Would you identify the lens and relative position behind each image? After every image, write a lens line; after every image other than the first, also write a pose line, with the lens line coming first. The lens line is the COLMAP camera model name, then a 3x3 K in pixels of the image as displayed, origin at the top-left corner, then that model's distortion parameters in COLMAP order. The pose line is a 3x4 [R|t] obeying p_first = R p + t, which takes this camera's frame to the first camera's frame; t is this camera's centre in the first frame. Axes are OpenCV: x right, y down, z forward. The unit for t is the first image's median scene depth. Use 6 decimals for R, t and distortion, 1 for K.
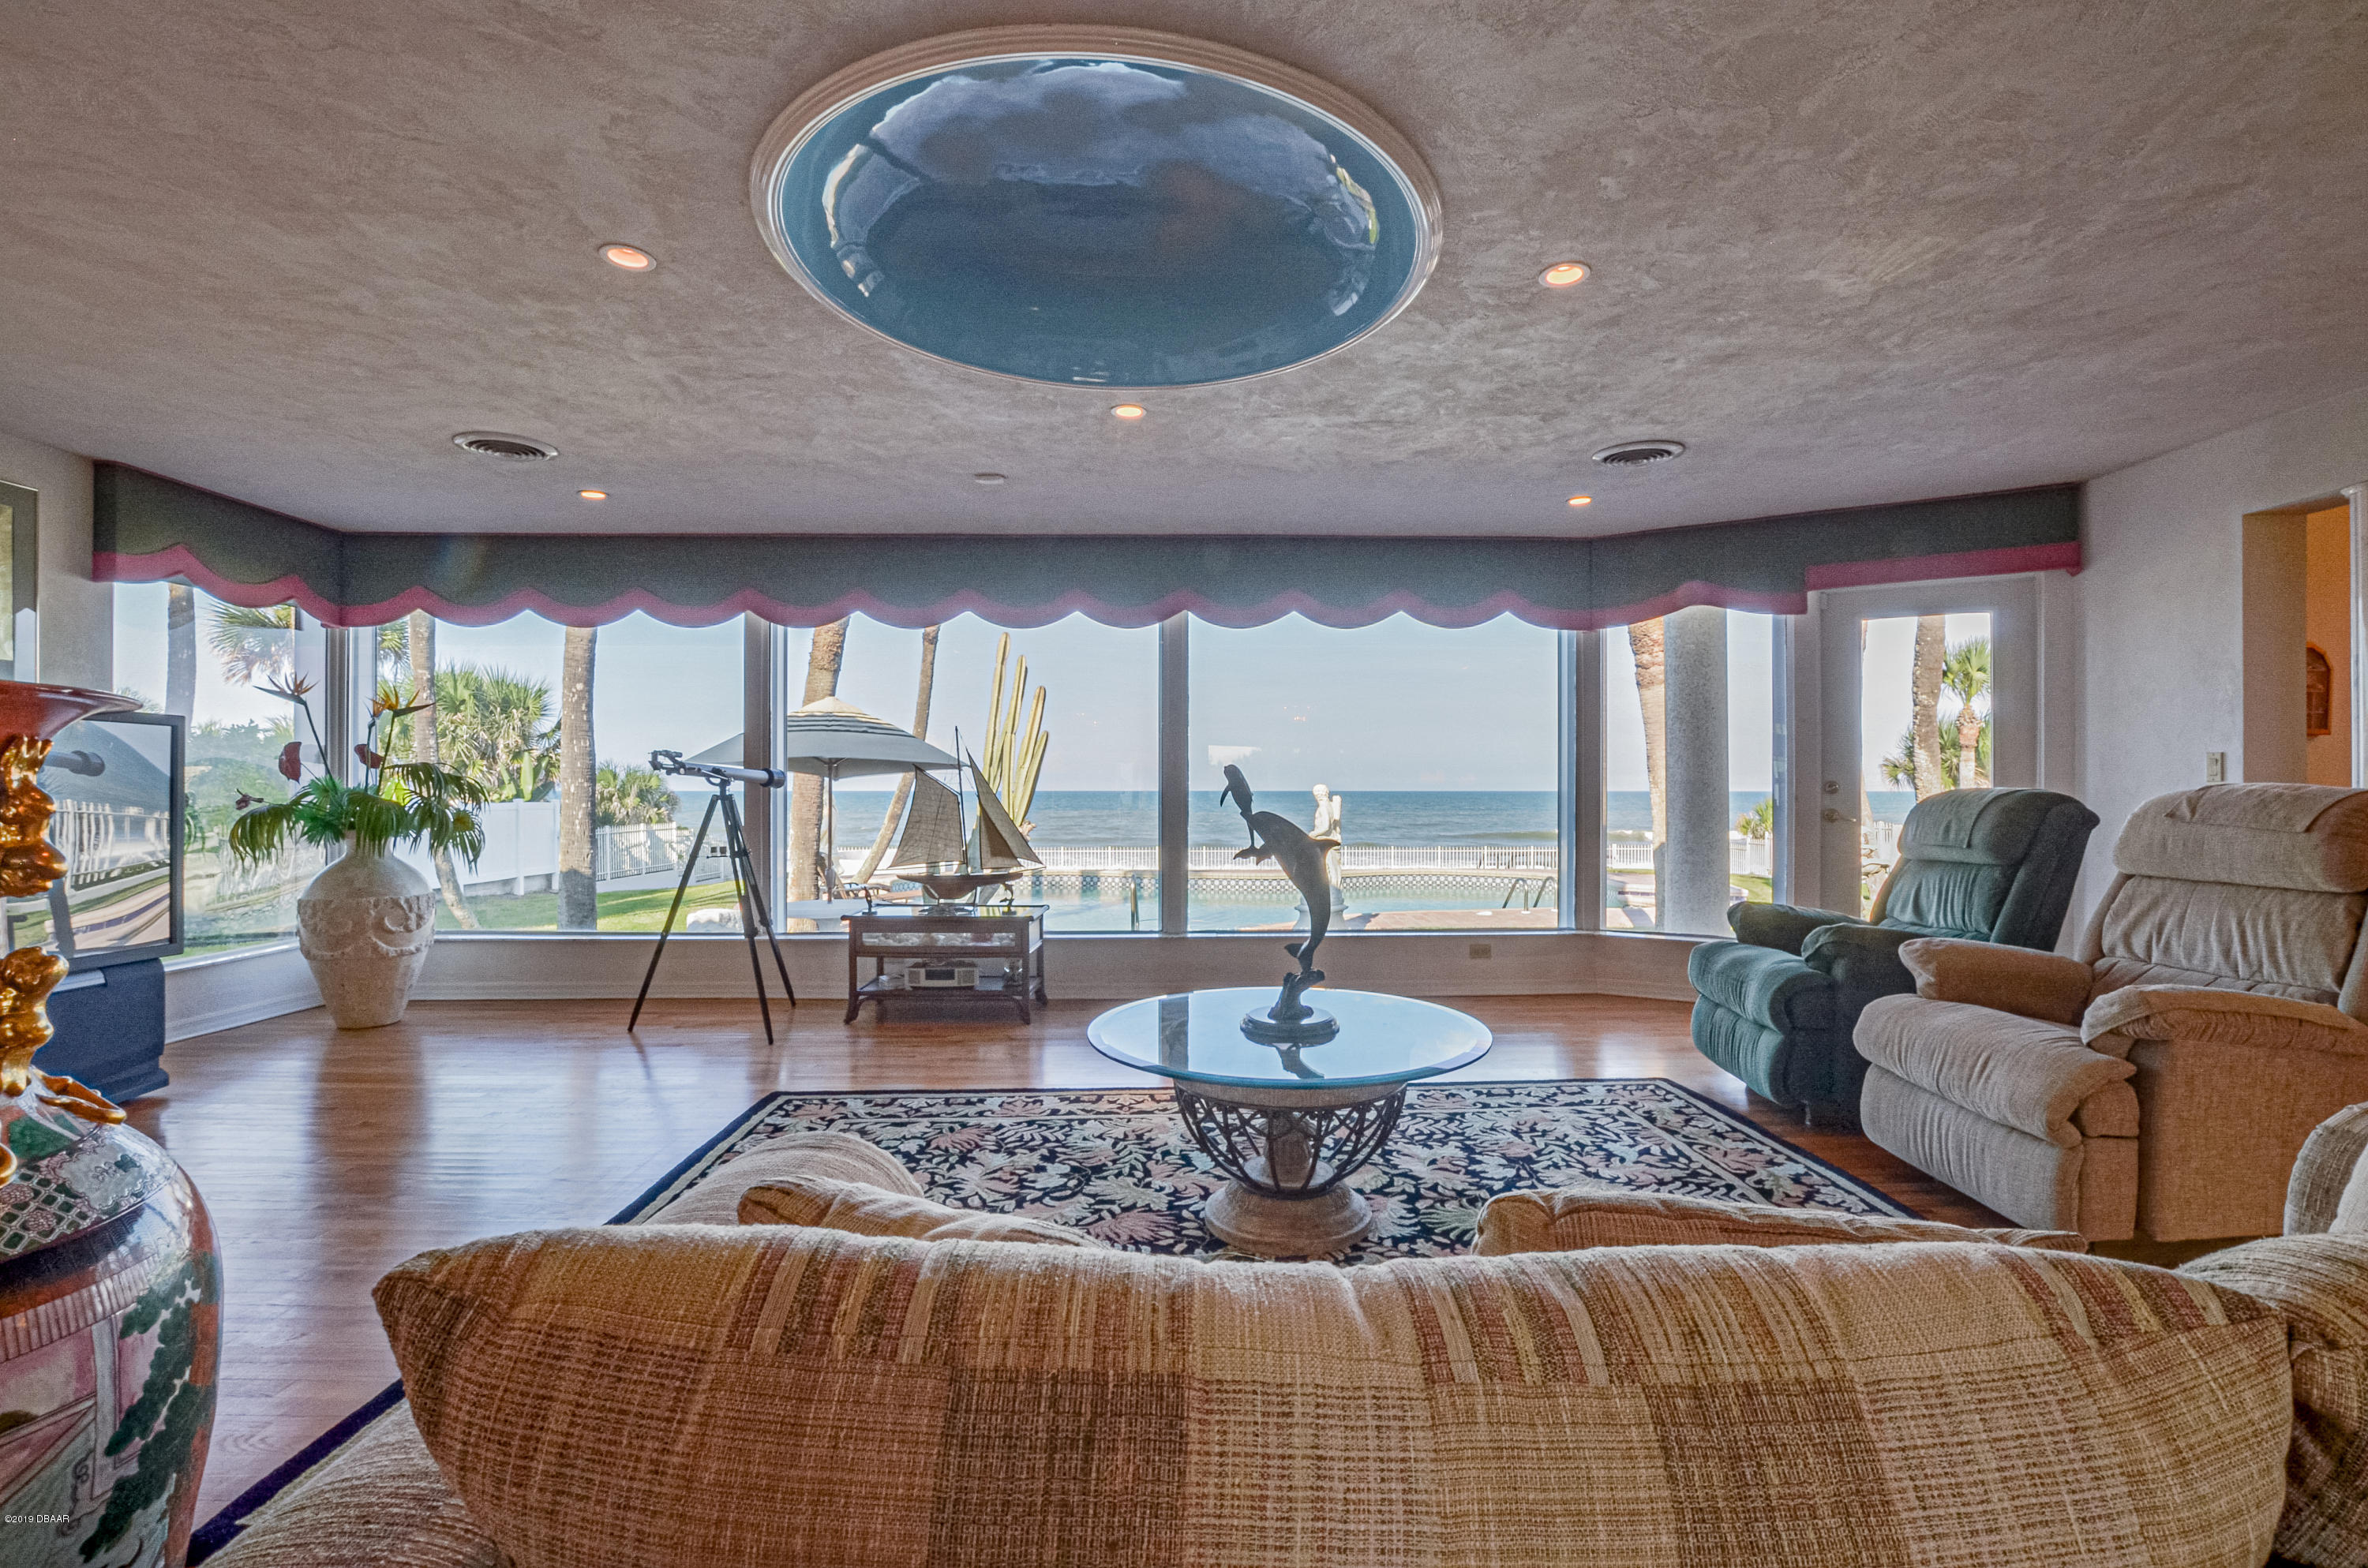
lens RADIAL K [[1065.8, 0, 1217.4], [0, 1065.8, 790.0], [0, 0, 1]] dist [-0.039119, 0.009515]
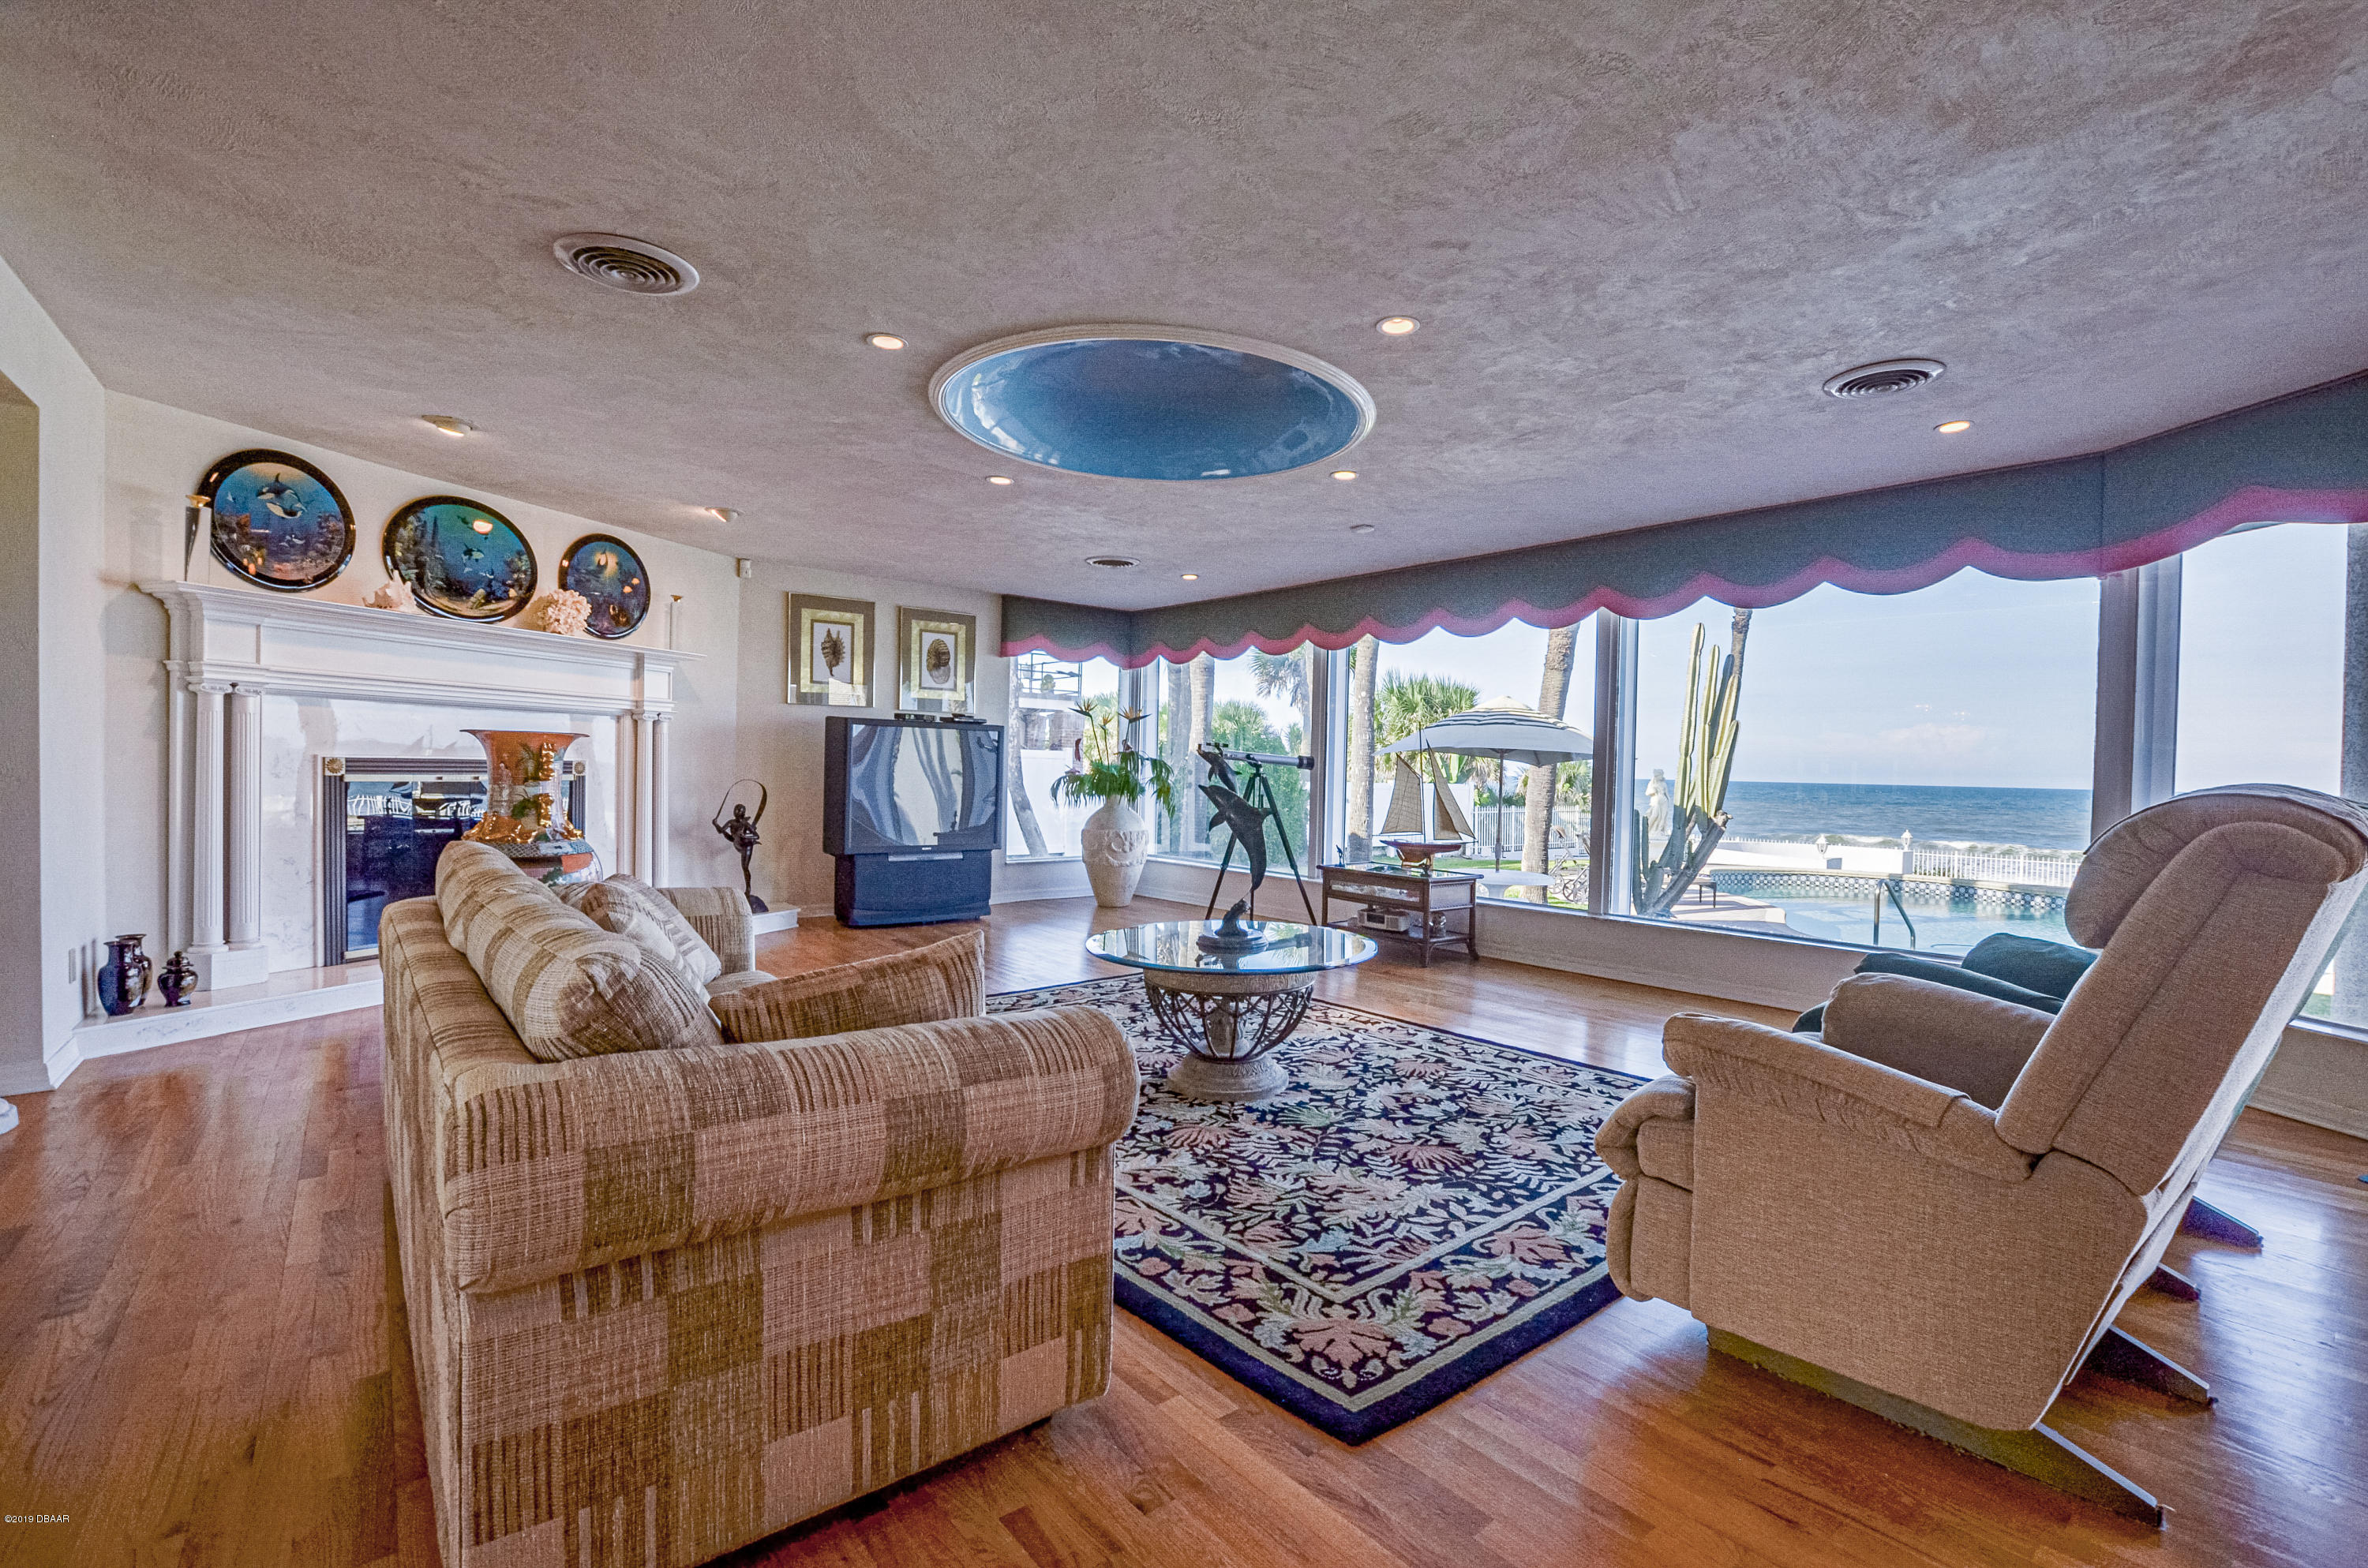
lens RADIAL K [[1041.7, 0, 1217.4], [0, 1041.7, 788.0], [0, 0, 1]] dist [-0.033528, 0.004586]
pose [[0.623133, 0.028118, -0.781611, 0.796090], [-0.021847, 0.999589, 0.018542, -0.001170], [0.781811, 0.005522, 0.623491, 0.104341]]
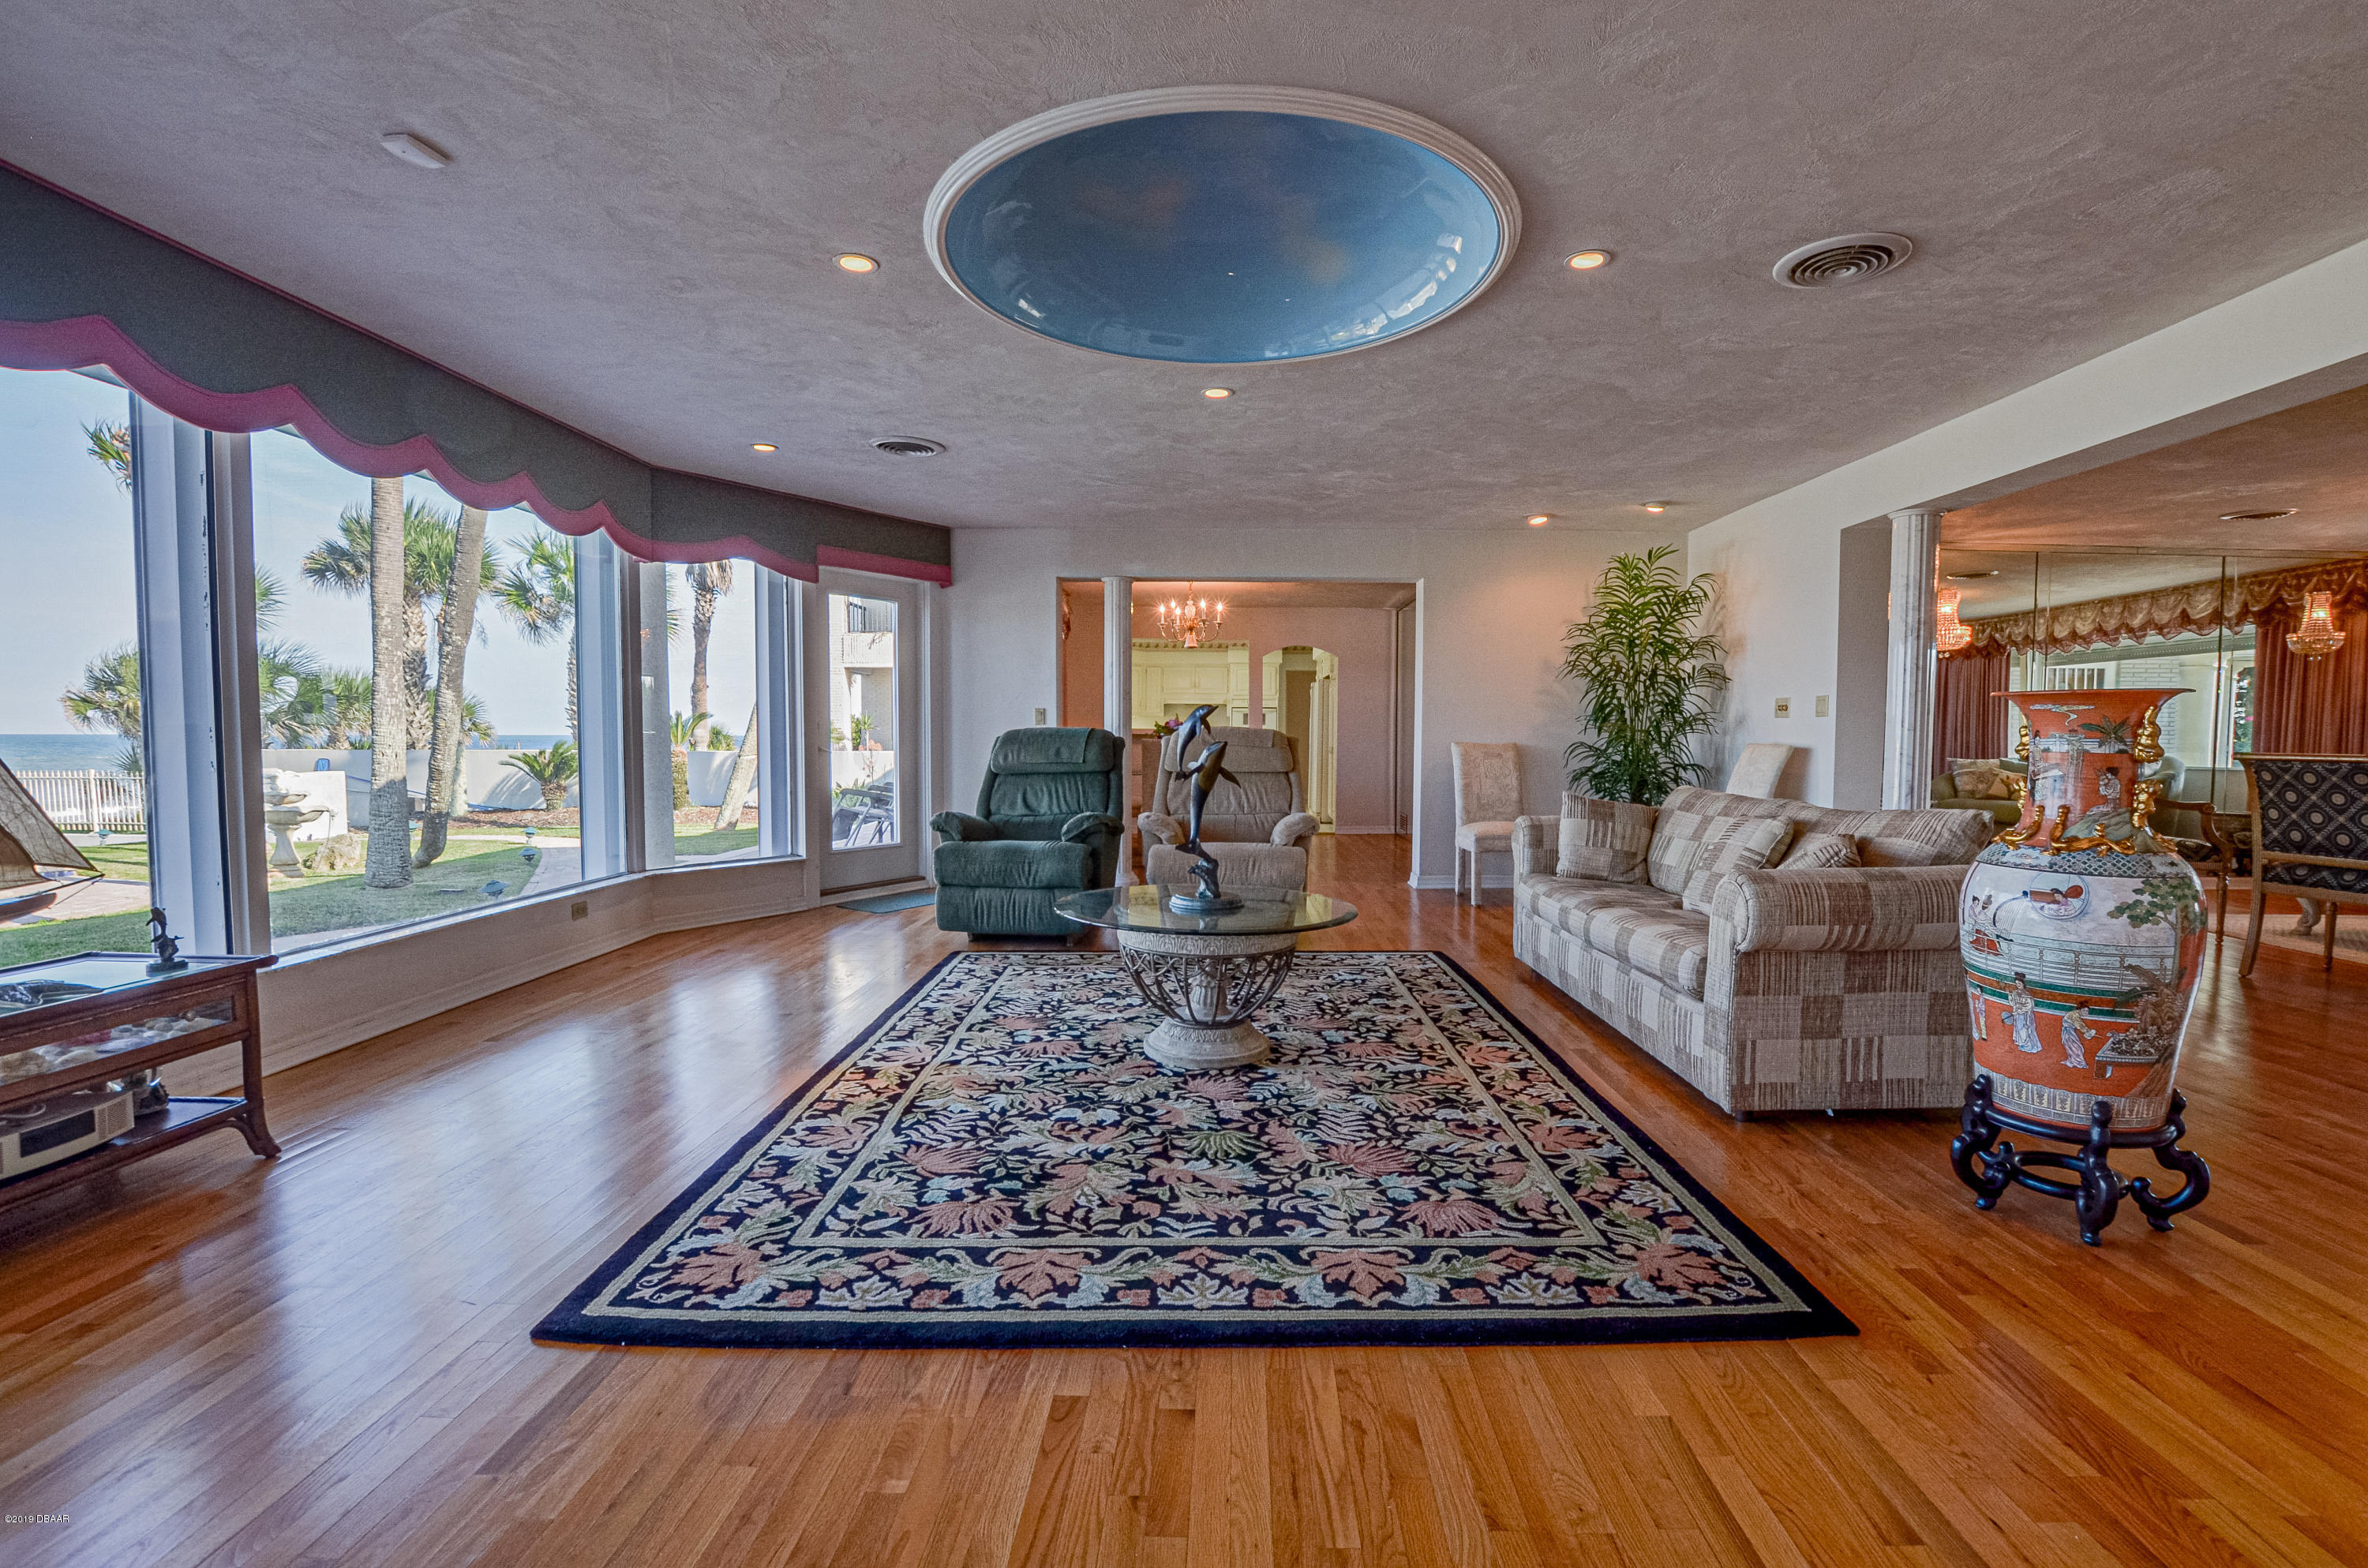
lens RADIAL K [[1065.8, 0, 1217.4], [0, 1065.8, 790.0], [0, 0, 1]] dist [-0.039119, 0.009515]
pose [[0.033496, -0.051206, 0.998126, -0.900159], [-0.003920, 0.998672, 0.051366, 0.009244], [-0.999431, -0.005633, 0.033251, 0.680866]]
